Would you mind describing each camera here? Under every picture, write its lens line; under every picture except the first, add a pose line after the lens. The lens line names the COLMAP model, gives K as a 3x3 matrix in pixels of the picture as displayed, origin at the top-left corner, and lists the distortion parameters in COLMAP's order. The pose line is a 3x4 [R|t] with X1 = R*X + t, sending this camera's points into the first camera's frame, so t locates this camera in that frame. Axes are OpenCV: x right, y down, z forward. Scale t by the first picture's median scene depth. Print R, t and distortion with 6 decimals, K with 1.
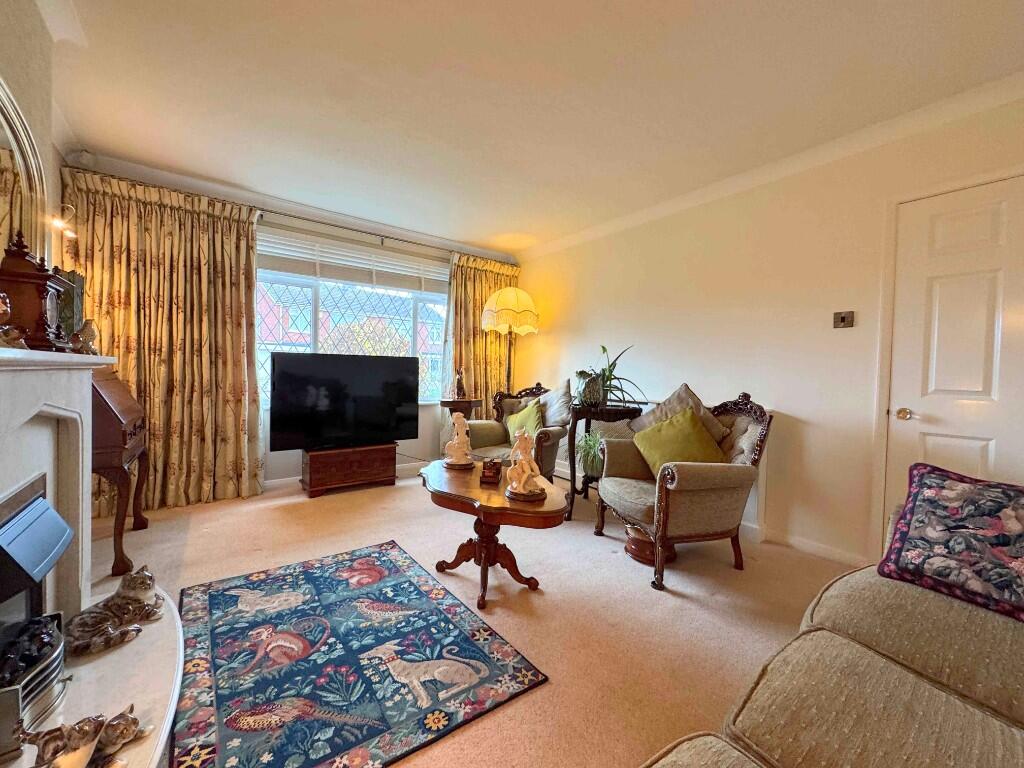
lens RADIAL K [[409.6, 0, 512.4], [0, 409.6, 380.8], [0, 0, 1]] dist [0.002320, 0.000152]
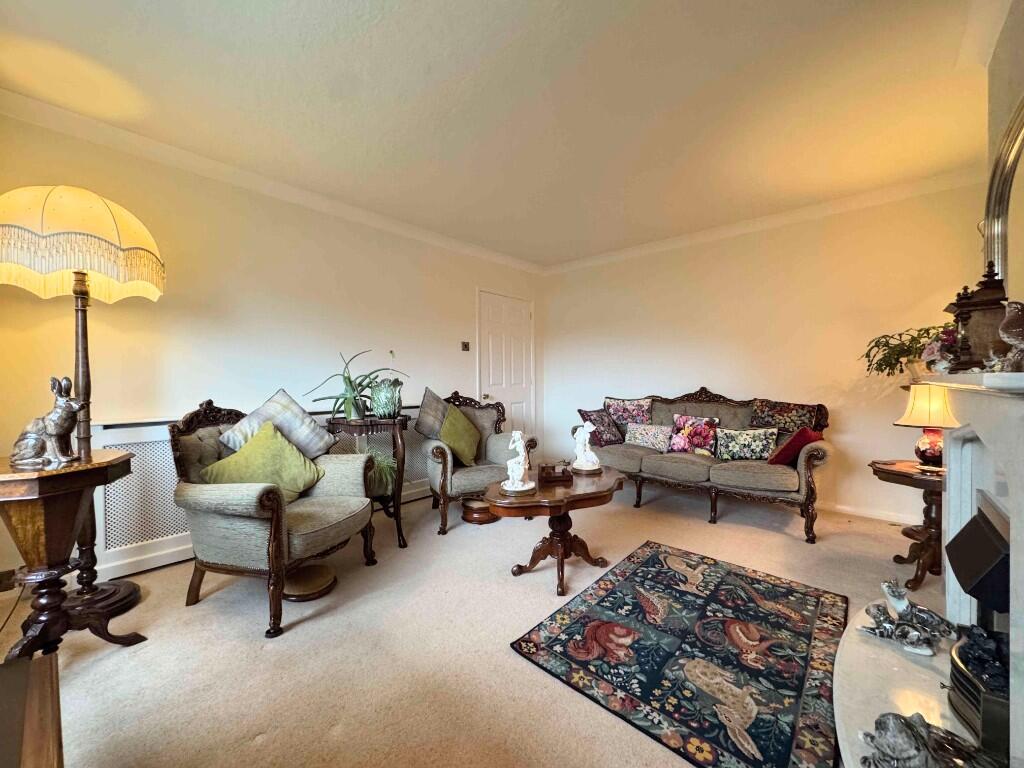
lens RADIAL K [[409.6, 0, 513.2], [0, 409.6, 382.6], [0, 0, 1]] dist [0.002320, 0.000152]
pose [[-0.203266, -0.030075, 0.978662, -1.396666], [0.024849, 0.999048, 0.035863, -0.076666], [-0.978808, 0.031608, -0.202325, 1.699095]]
